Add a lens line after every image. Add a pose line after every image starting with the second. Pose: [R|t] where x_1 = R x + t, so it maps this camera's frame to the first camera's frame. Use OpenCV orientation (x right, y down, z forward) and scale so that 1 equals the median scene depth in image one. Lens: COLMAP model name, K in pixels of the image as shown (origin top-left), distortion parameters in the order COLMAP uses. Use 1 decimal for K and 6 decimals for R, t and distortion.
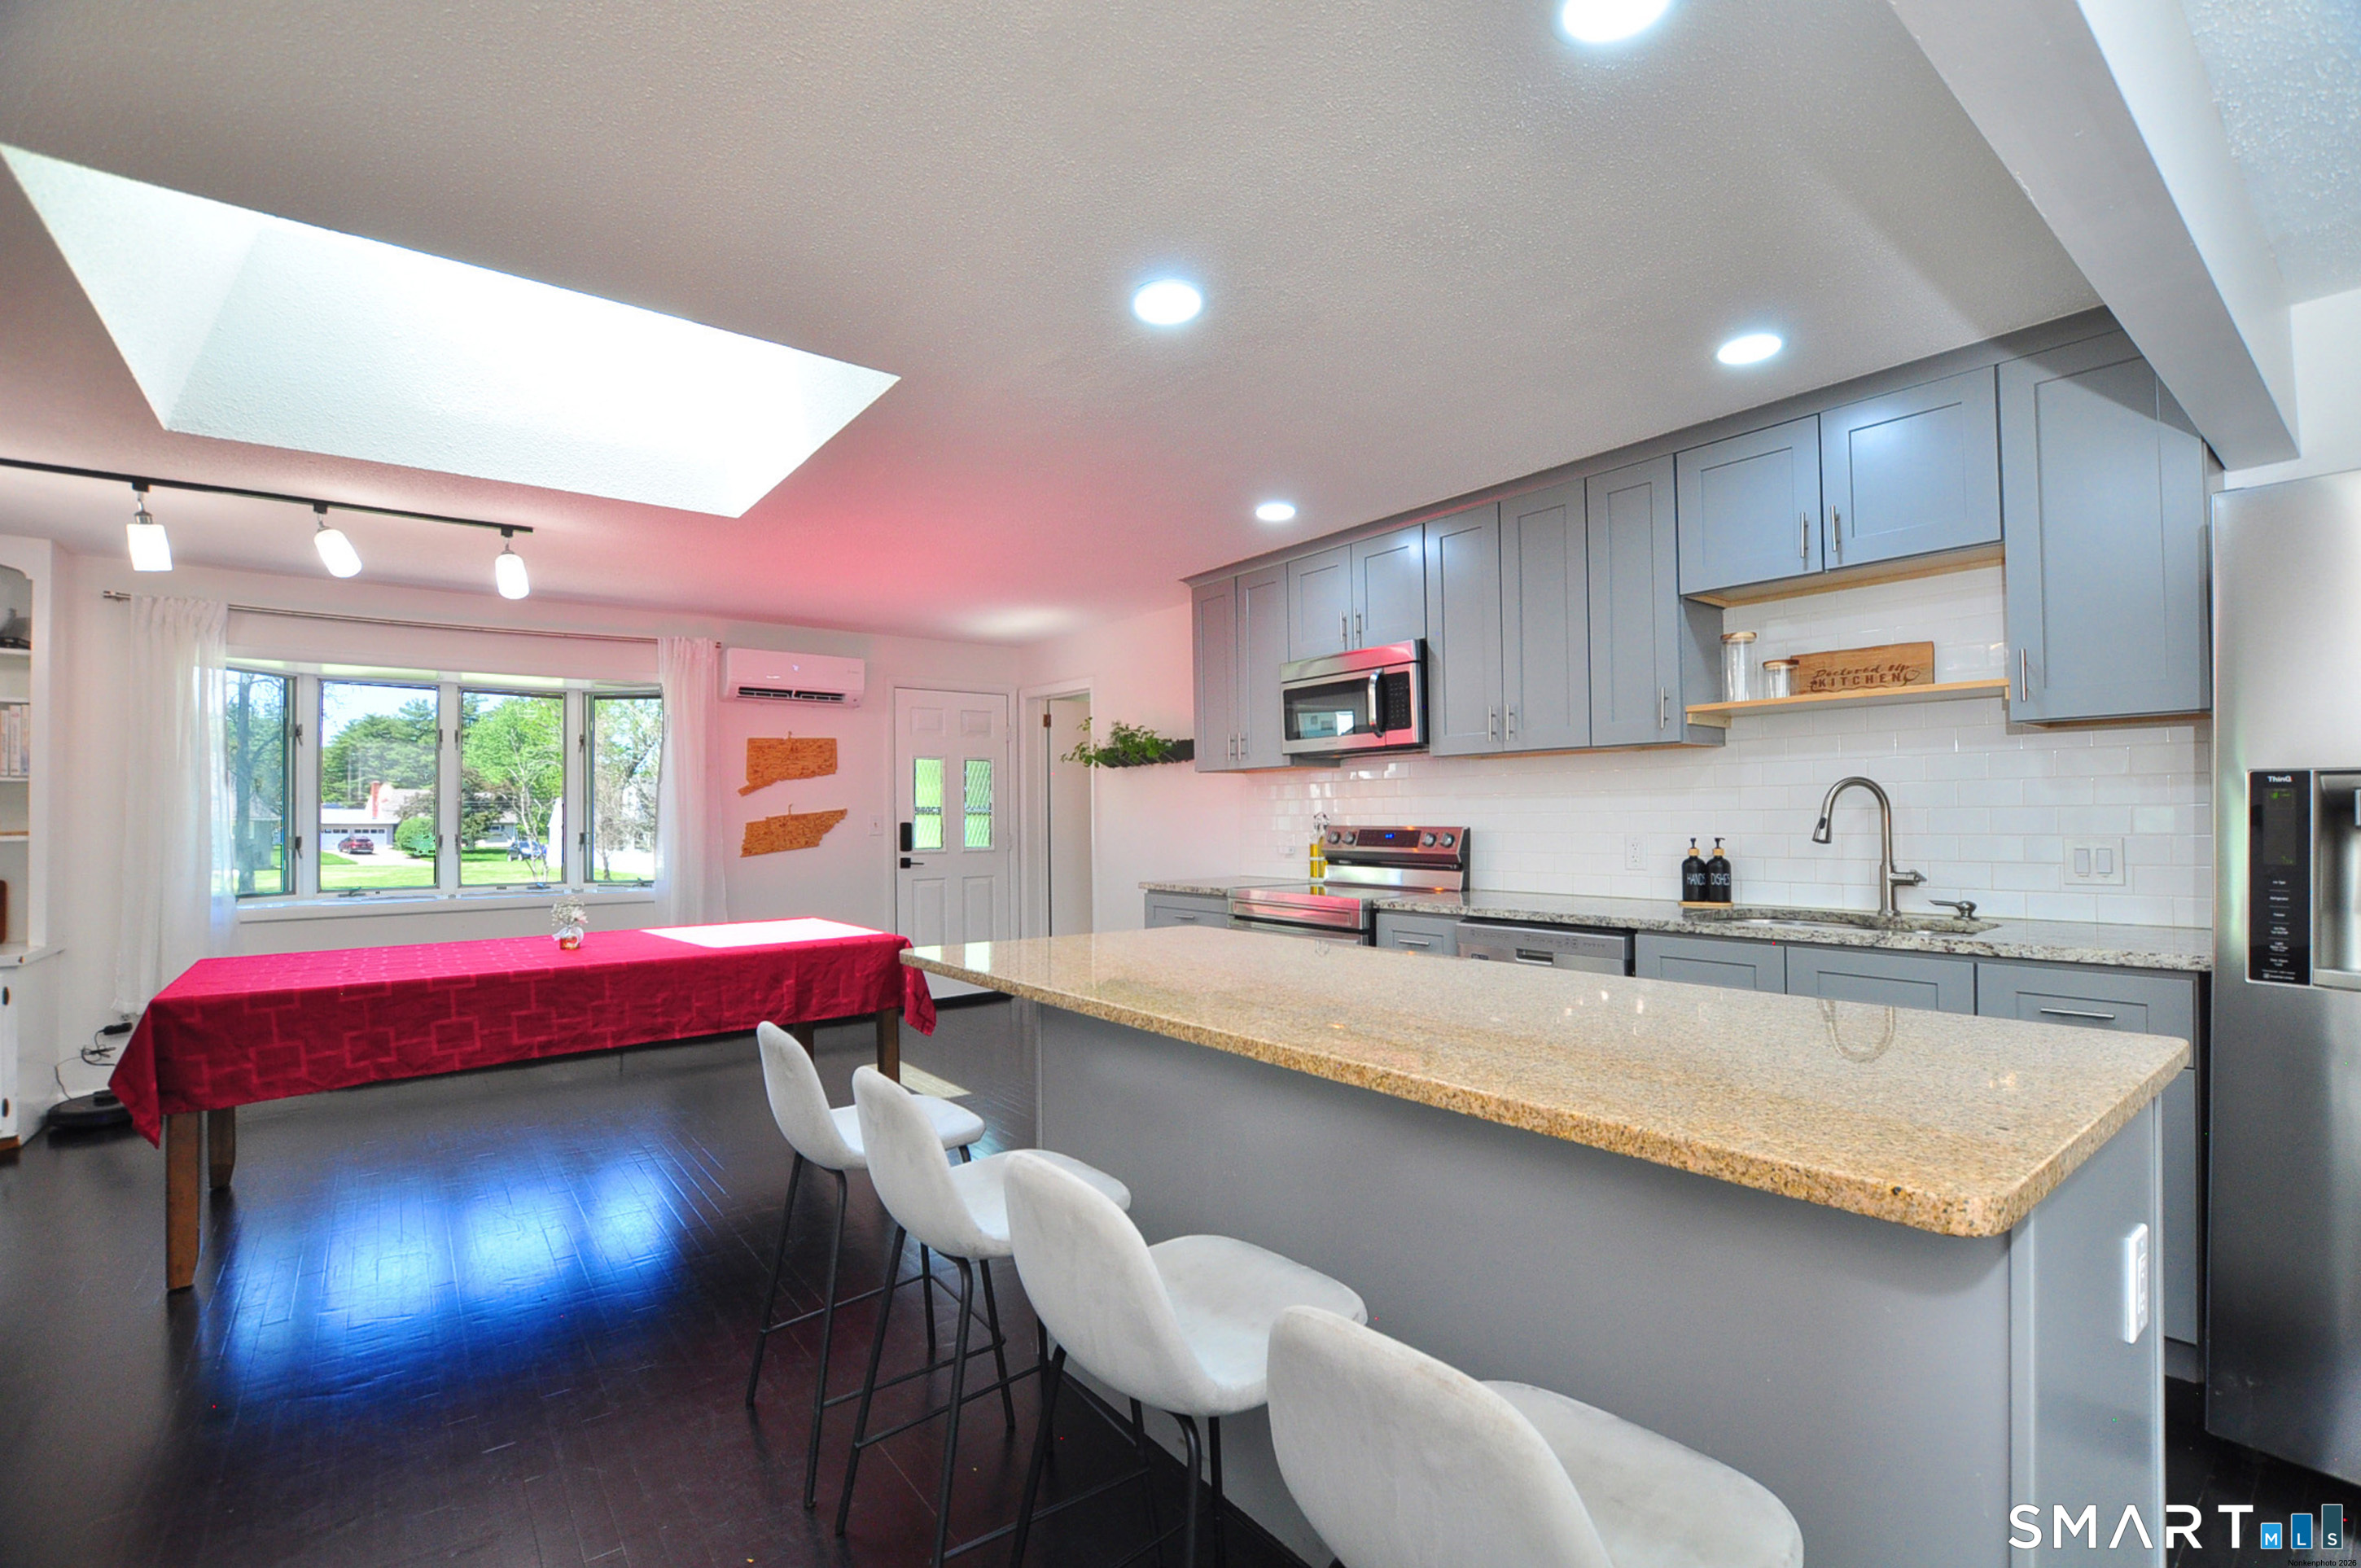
lens RADIAL K [[1036.0, 0, 1187.5], [0, 1036.0, 805.4], [0, 0, 1]] dist [-0.026810, 0.000534]
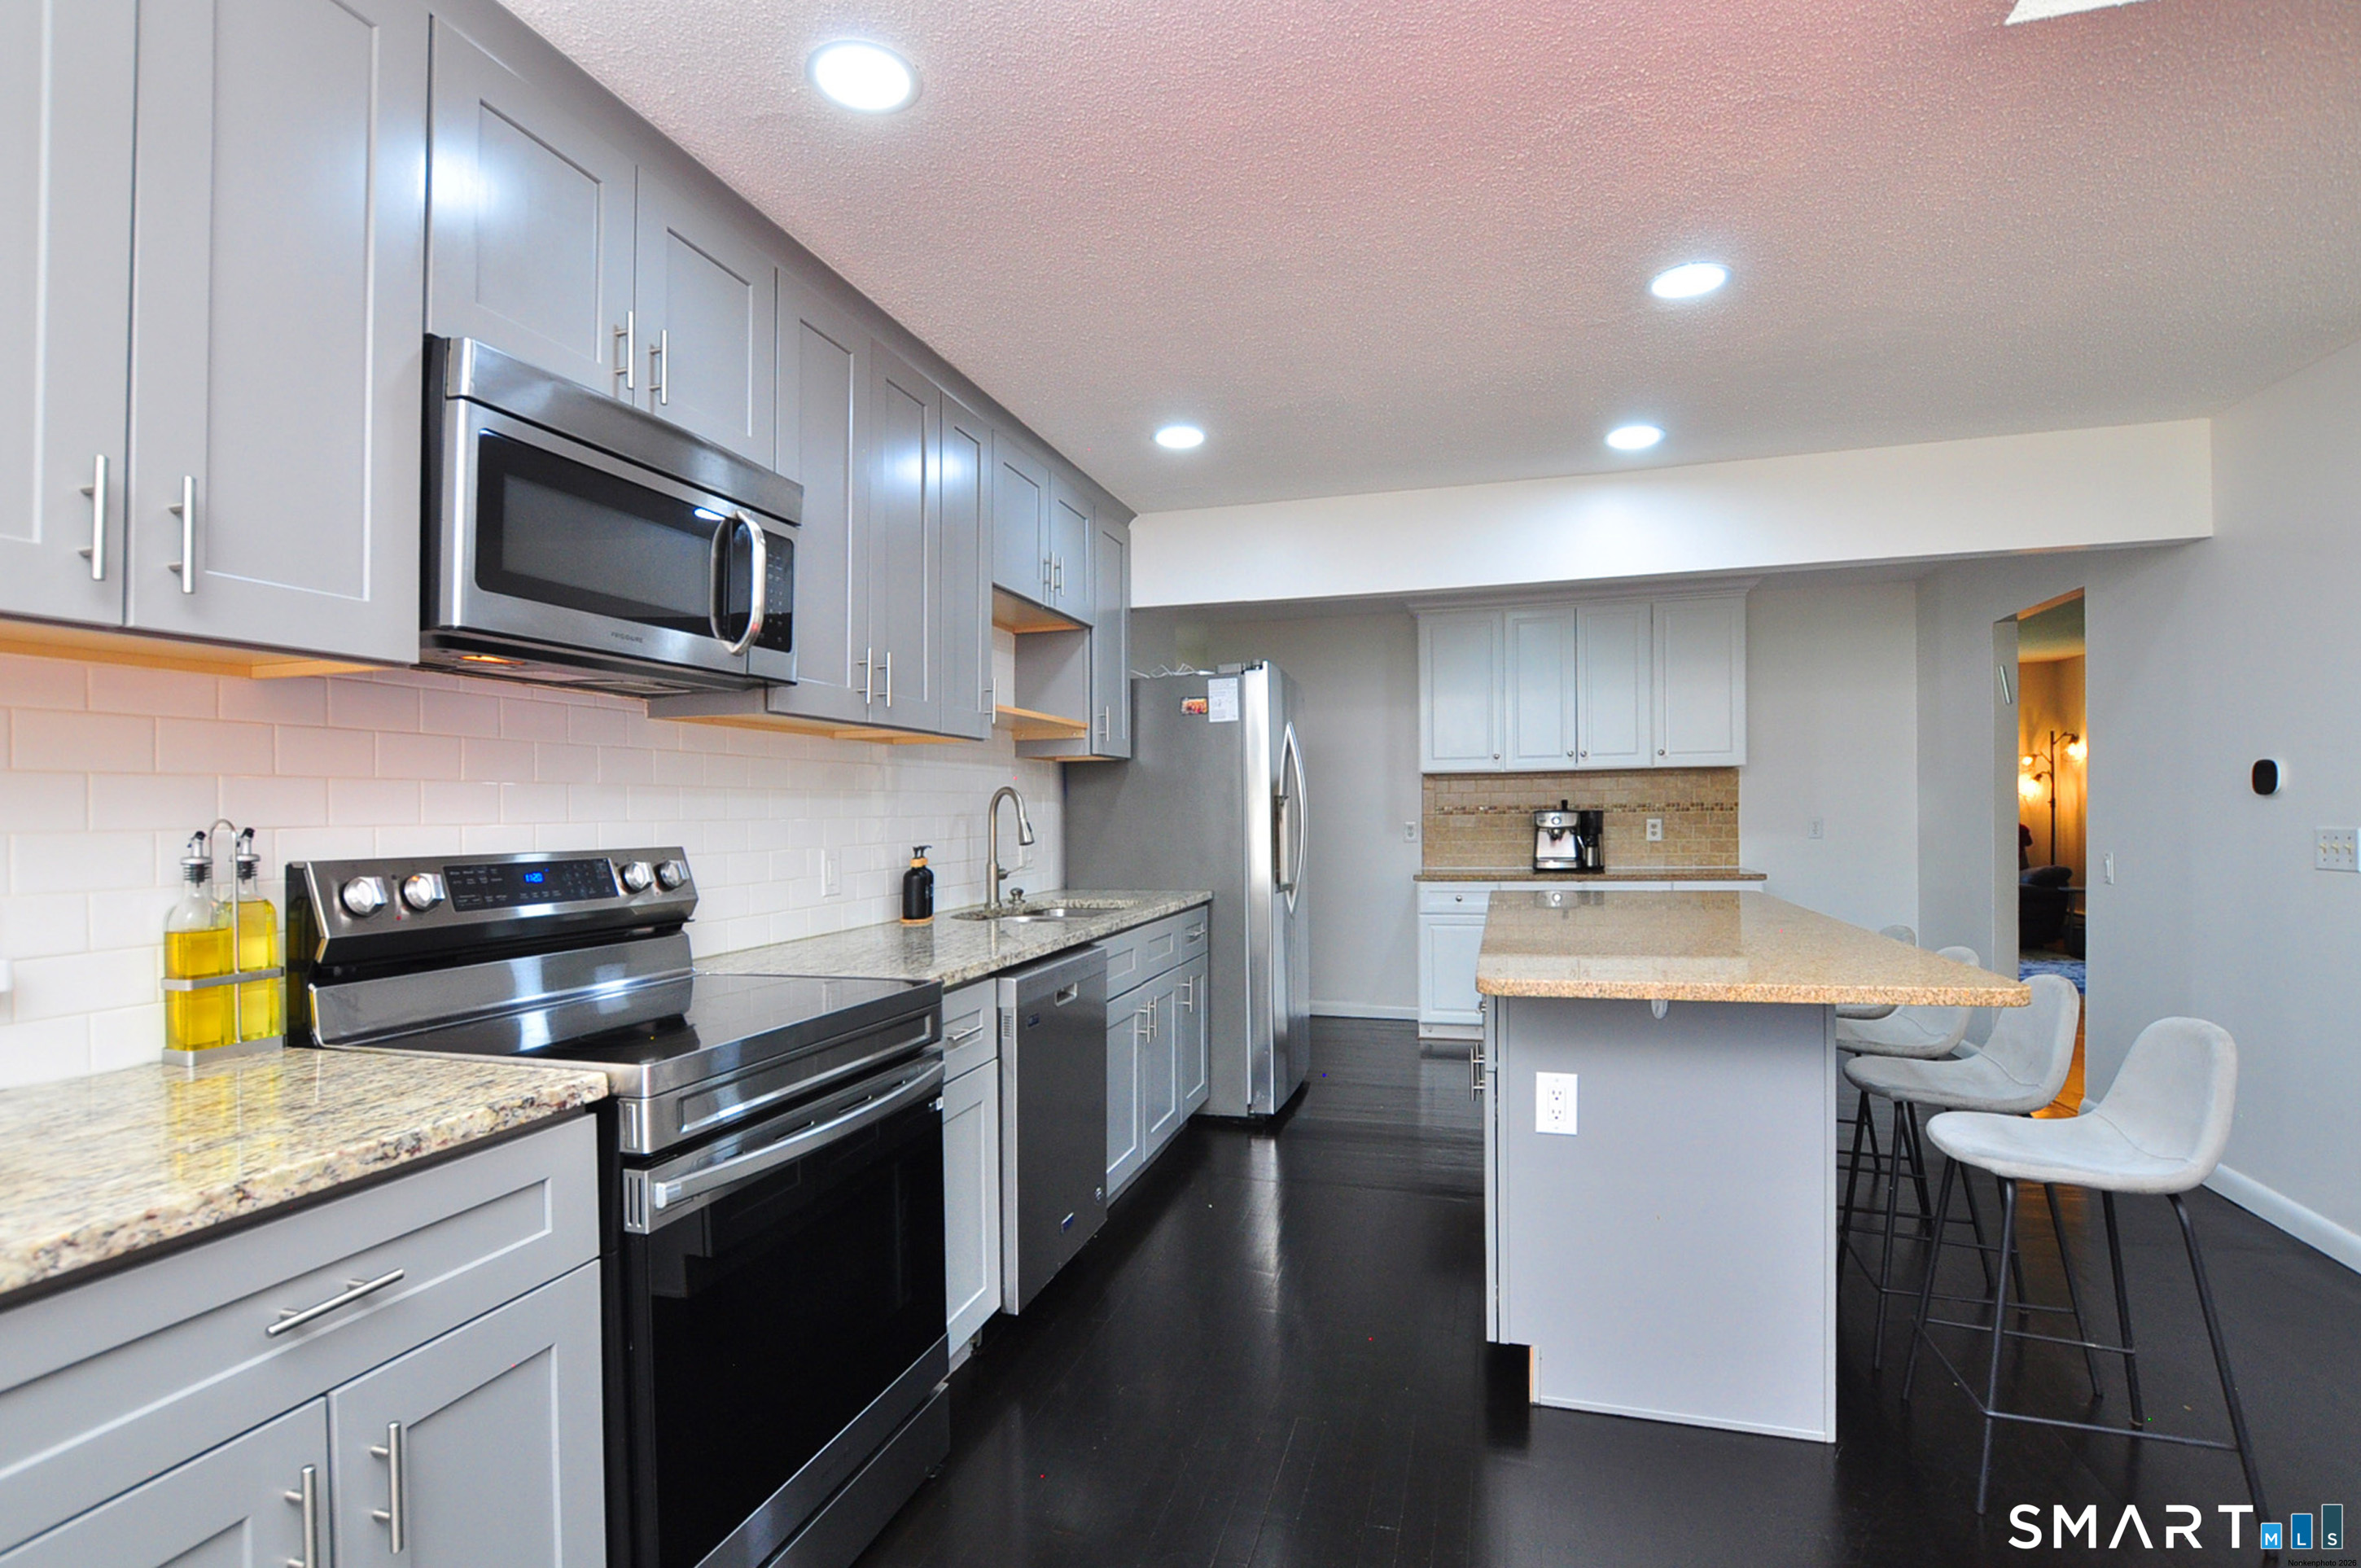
lens RADIAL K [[1091.4, 0, 1162.3], [0, 1091.4, 810.9], [0, 0, 1]] dist [-0.024181, 0.000631]
pose [[-0.562952, 0.017181, 0.826311, -0.381761], [0.008952, 0.999852, -0.014691, 0.015371], [-0.826441, -0.000873, -0.563023, 1.323048]]
